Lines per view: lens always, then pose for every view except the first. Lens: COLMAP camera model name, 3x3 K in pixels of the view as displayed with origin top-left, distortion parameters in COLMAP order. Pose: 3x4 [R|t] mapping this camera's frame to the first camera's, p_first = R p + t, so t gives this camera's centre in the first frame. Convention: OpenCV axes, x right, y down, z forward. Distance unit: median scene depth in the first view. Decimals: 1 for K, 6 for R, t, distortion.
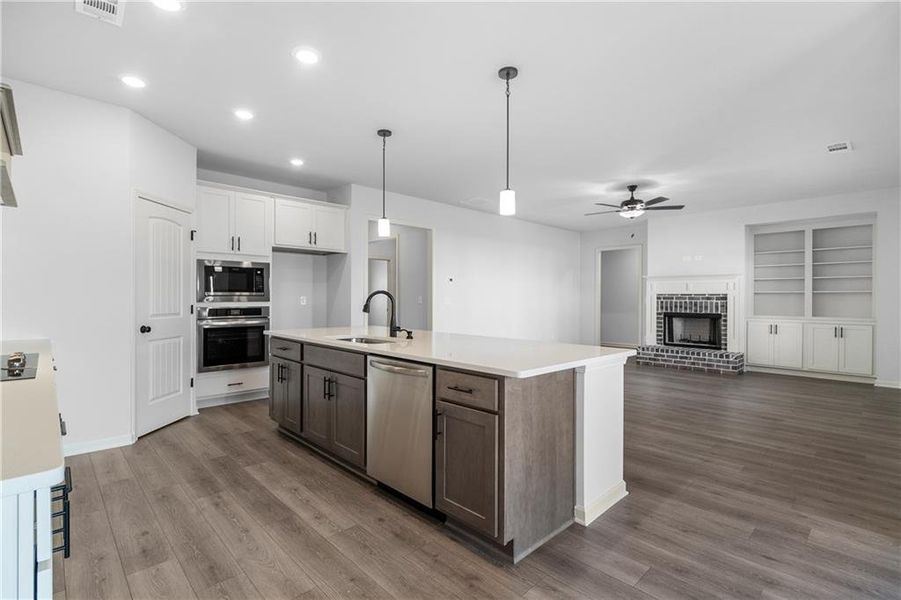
lens RADIAL K [[418.7, 0, 448.3], [0, 418.7, 298.4], [0, 0, 1]] dist [-0.001319, -0.000155]
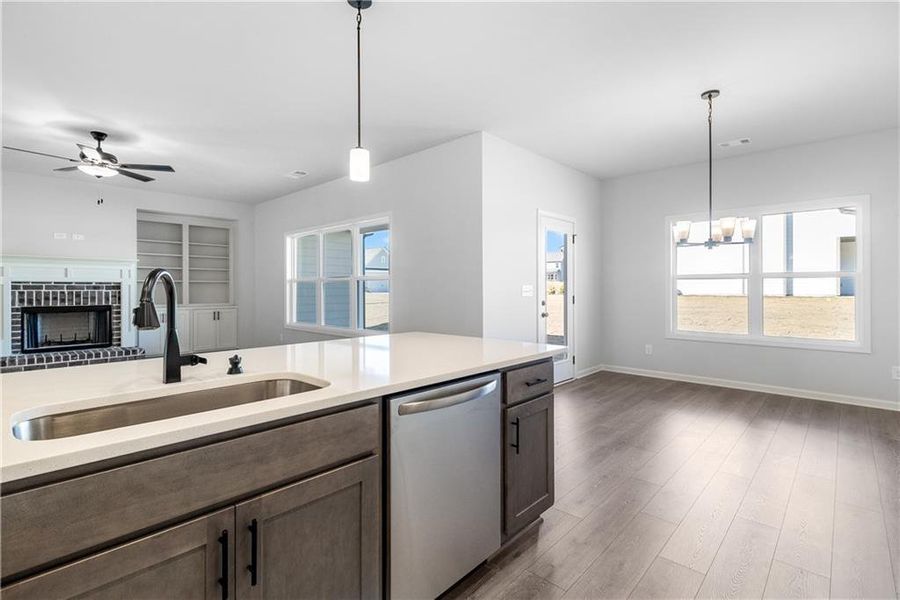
lens RADIAL K [[421.5, 0, 450.8], [0, 421.5, 287.5], [0, 0, 1]] dist [-0.001238, -0.000037]
pose [[-0.050878, -0.001788, 0.998703, -0.345117], [0.001376, 0.999997, 0.001861, -0.000580], [-0.998704, 0.001468, -0.050875, 0.463602]]
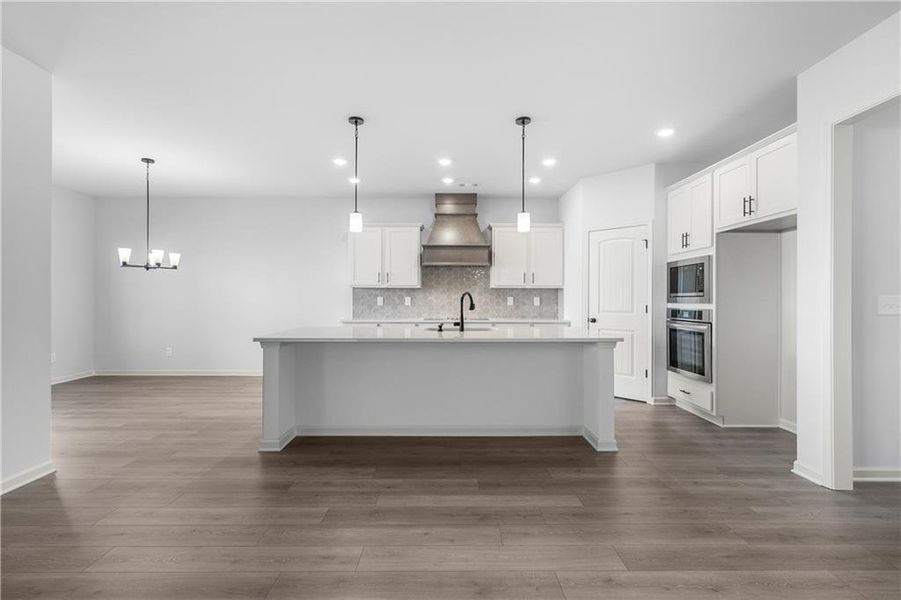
lens RADIAL K [[418.7, 0, 448.3], [0, 418.7, 298.4], [0, 0, 1]] dist [-0.001319, -0.000155]
pose [[-0.692491, -0.004722, -0.721411, 0.459264], [-0.004540, 0.999987, -0.002188, 0.001919], [0.721413, 0.001760, -0.692503, 1.109185]]
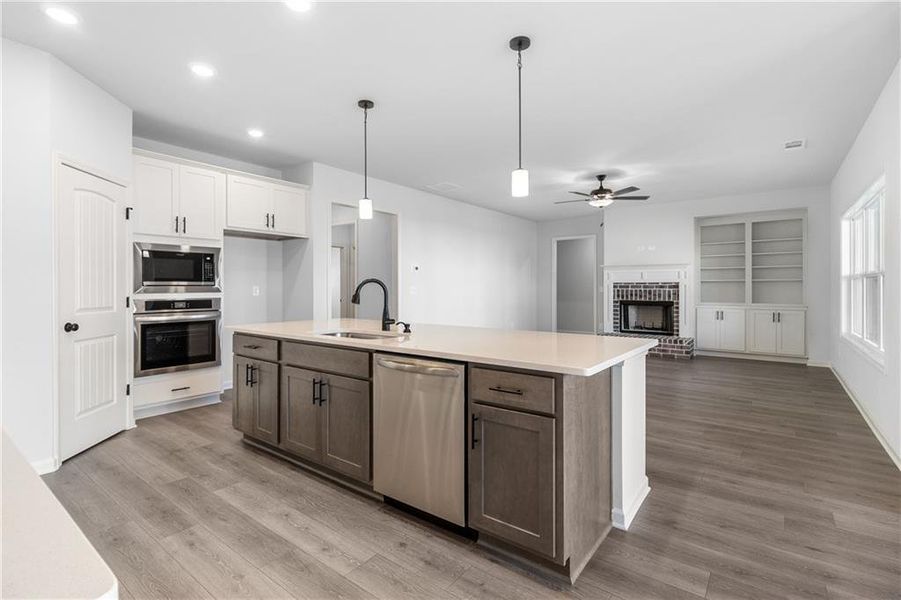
lens RADIAL K [[422.0, 0, 451.3], [0, 422.0, 287.5], [0, 0, 1]] dist [-0.001238, -0.000037]
pose [[0.988157, -0.004589, 0.153378, -0.081516], [0.004815, 0.999988, -0.001105, 0.001000], [-0.153371, 0.001831, 0.988167, 0.054180]]
